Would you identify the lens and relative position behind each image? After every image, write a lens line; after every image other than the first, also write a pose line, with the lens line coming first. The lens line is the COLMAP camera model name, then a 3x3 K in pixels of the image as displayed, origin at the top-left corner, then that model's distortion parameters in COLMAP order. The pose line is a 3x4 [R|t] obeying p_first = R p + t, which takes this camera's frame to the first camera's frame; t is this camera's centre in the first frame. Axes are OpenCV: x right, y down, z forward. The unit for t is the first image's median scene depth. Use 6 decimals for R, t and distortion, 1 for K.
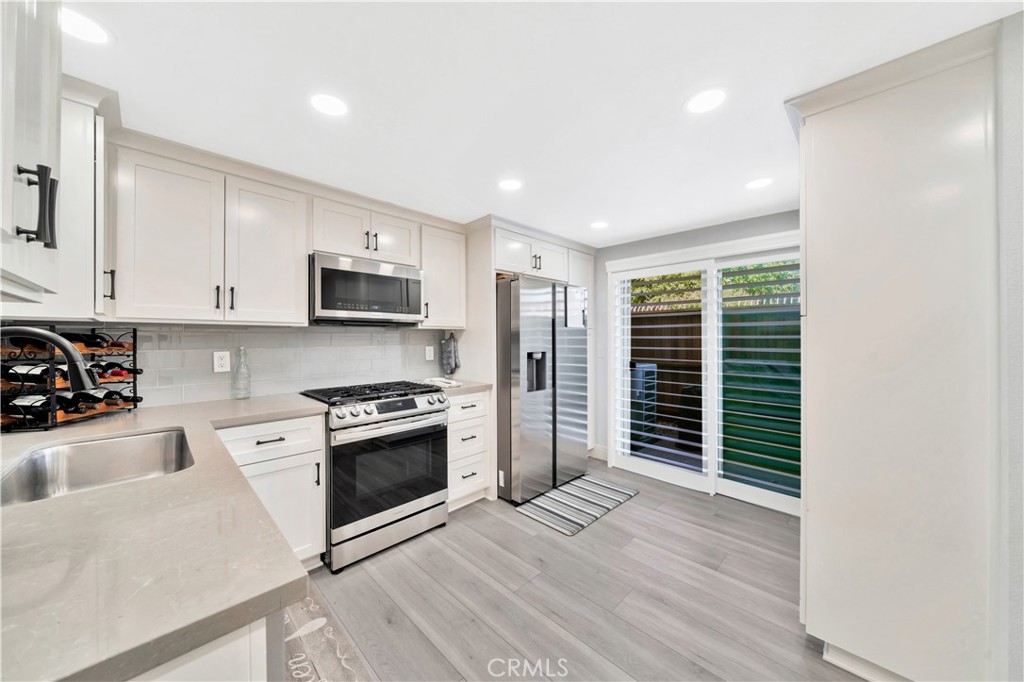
lens RADIAL K [[350.9, 0, 507.2], [0, 350.9, 336.9], [0, 0, 1]] dist [-0.007595, 0.000200]
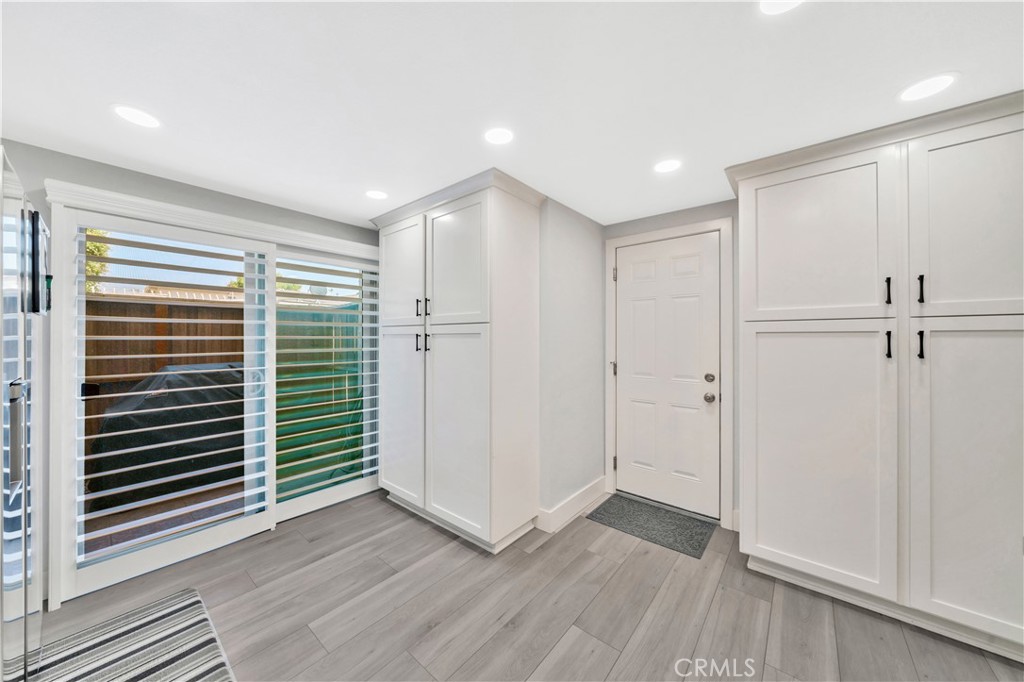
lens RADIAL K [[350.9, 0, 507.3], [0, 350.9, 337.8], [0, 0, 1]] dist [-0.007595, 0.000200]
pose [[-0.084440, 0.002338, 0.996426, -0.321610], [0.000180, 0.999997, -0.002331, 0.003676], [-0.996429, -0.000017, -0.084440, 0.588447]]
